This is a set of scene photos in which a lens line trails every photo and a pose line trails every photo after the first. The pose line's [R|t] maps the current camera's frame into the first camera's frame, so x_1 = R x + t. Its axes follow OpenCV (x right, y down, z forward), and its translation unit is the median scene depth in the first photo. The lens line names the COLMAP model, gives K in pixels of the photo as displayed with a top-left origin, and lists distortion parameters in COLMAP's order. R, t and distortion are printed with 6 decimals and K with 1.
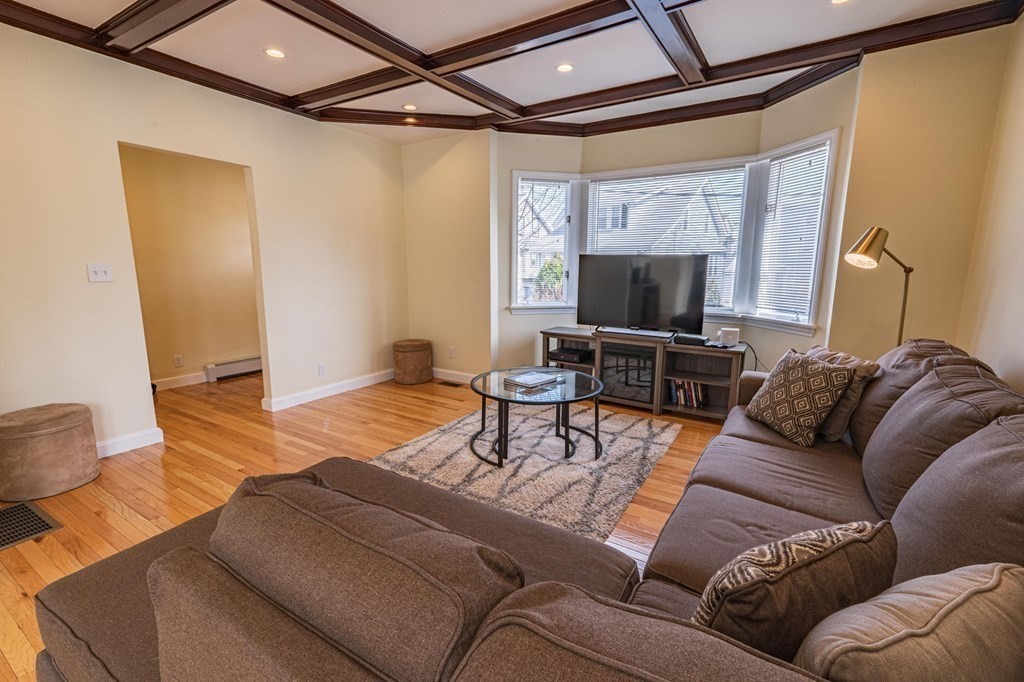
lens RADIAL K [[454.1, 0, 519.4], [0, 454.1, 343.5], [0, 0, 1]] dist [0.016252, 0.000326]
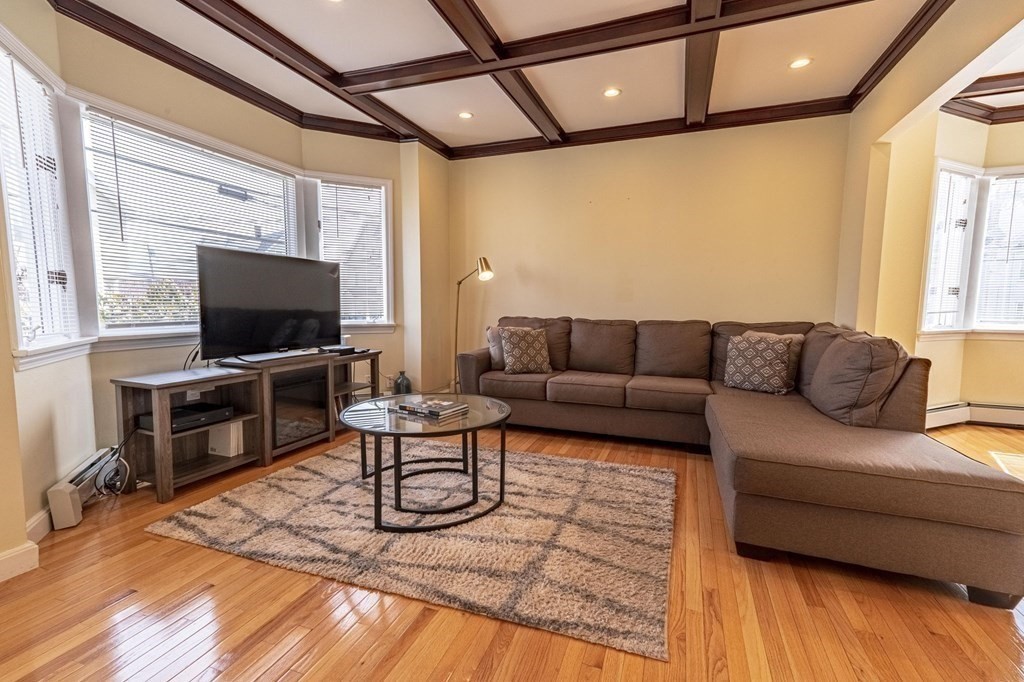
lens RADIAL K [[454.1, 0, 519.4], [0, 454.1, 343.5], [0, 0, 1]] dist [0.016252, 0.000326]
pose [[-0.213265, -0.096873, 0.972180, -0.668061], [0.170637, 0.976084, 0.134694, -0.092325], [-0.961978, 0.194615, -0.191635, 0.868311]]
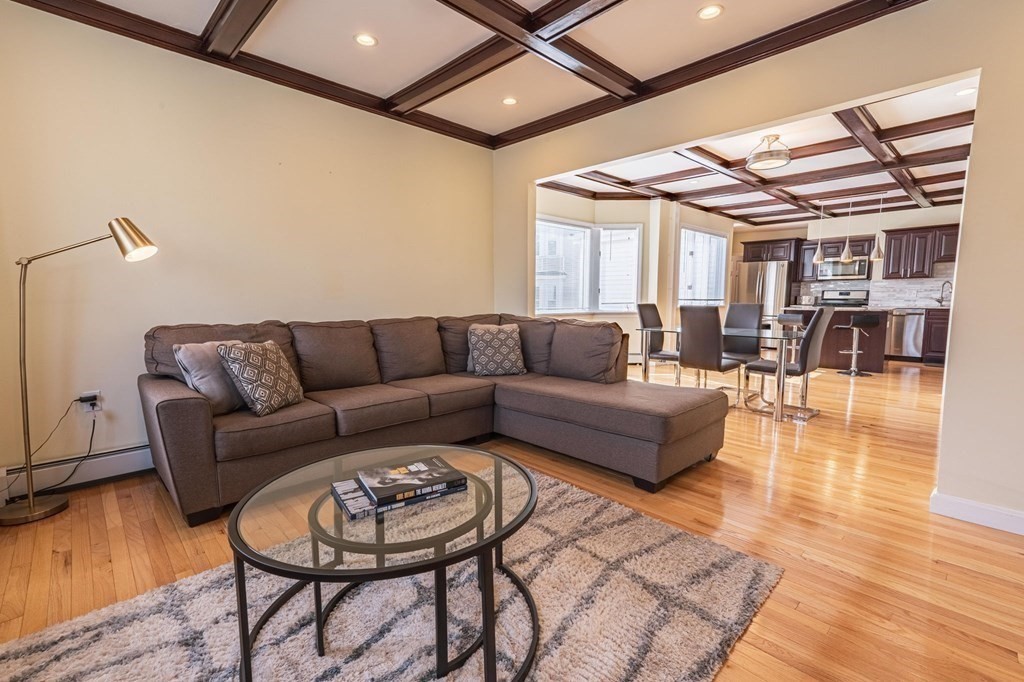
lens RADIAL K [[454.1, 0, 519.4], [0, 454.1, 343.5], [0, 0, 1]] dist [0.016252, 0.000326]
pose [[-0.971487, -0.026569, 0.235601, -0.170176], [0.040975, 0.959935, 0.277211, -0.155519], [-0.233527, 0.278961, -0.931475, 1.205637]]
